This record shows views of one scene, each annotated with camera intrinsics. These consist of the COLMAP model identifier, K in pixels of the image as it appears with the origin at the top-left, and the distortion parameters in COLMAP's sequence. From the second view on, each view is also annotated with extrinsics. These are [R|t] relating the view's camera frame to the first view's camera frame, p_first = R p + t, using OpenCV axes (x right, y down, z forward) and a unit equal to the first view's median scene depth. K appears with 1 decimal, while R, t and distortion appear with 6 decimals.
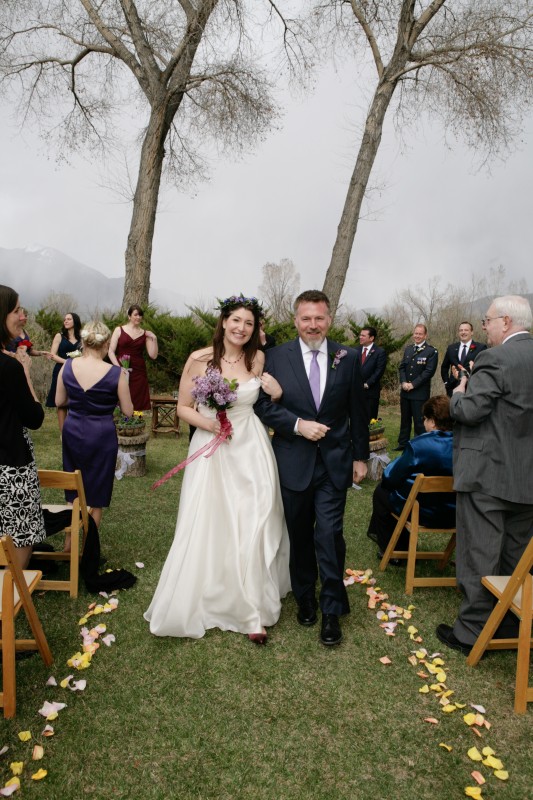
lens RADIAL K [[655.0, 0, 282.7], [0, 655.0, 365.4], [0, 0, 1]] dist [-0.000347, 0.007142]
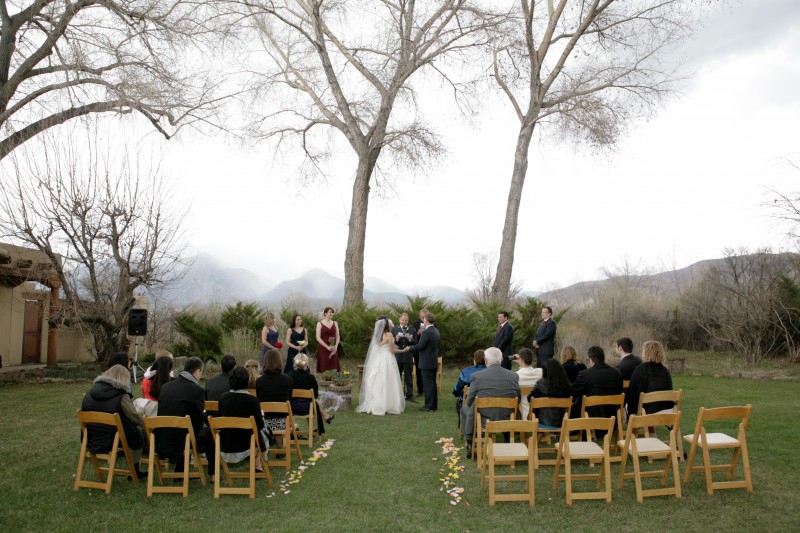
lens RADIAL K [[655.0, 0, 412.7], [0, 655.0, 238.3], [0, 0, 1]] dist [-0.000347, 0.007142]
pose [[0.986523, -0.075198, -0.145318, 0.099030], [0.050357, 0.984564, -0.167624, 0.010995], [0.155680, 0.158047, 0.975082, -0.303476]]
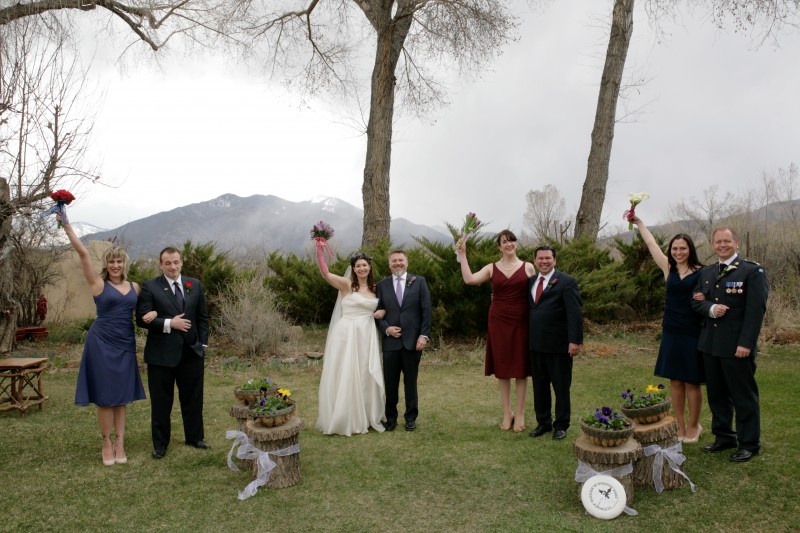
lens RADIAL K [[593.8, 0, 399.8], [0, 593.8, 254.1], [0, 0, 1]] dist [-0.112444, 0.100222]
pose [[0.962169, -0.075896, -0.261669, 0.030673], [0.058133, 0.995489, -0.074981, -0.007830], [0.266180, 0.056933, 0.962241, 0.191649]]
